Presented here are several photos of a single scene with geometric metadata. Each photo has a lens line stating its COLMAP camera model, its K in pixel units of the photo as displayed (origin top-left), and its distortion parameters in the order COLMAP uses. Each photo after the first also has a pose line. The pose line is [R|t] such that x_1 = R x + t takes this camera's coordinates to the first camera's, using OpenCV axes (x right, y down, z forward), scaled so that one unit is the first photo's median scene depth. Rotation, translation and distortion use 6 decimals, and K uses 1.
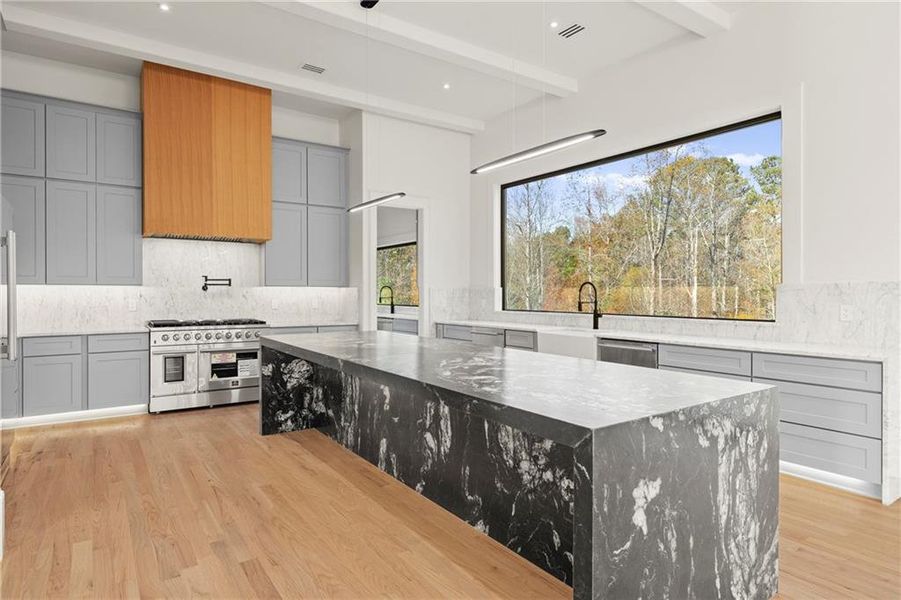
lens RADIAL K [[507.5, 0, 446.6], [0, 507.5, 295.4], [0, 0, 1]] dist [0.000561, -0.000195]
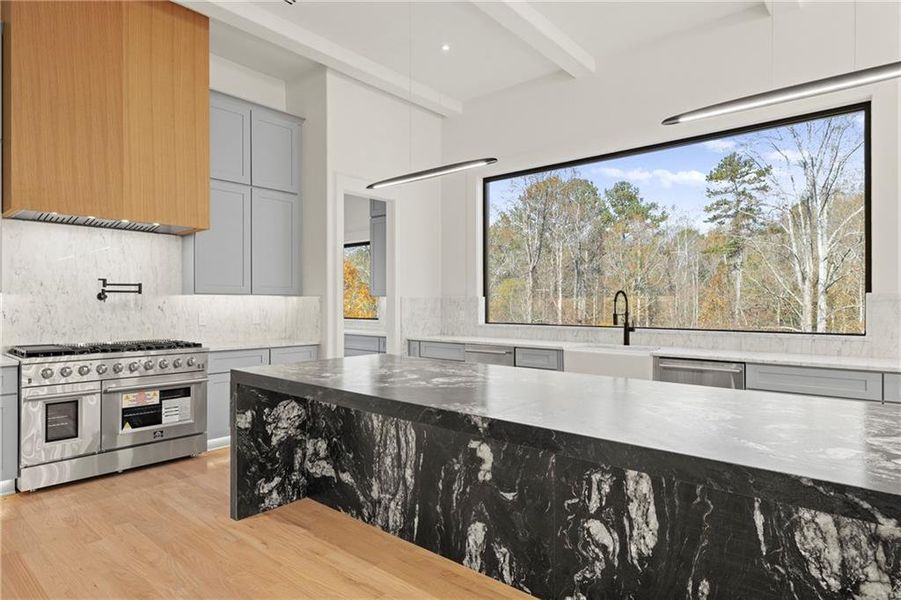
lens RADIAL K [[507.5, 0, 453.8], [0, 507.5, 303.5], [0, 0, 1]] dist [0.000561, -0.000195]
pose [[0.967349, -0.000920, 0.253447, -0.211799], [0.001908, 0.999992, -0.003651, -0.001929], [-0.253442, 0.004015, 0.967342, 0.238605]]
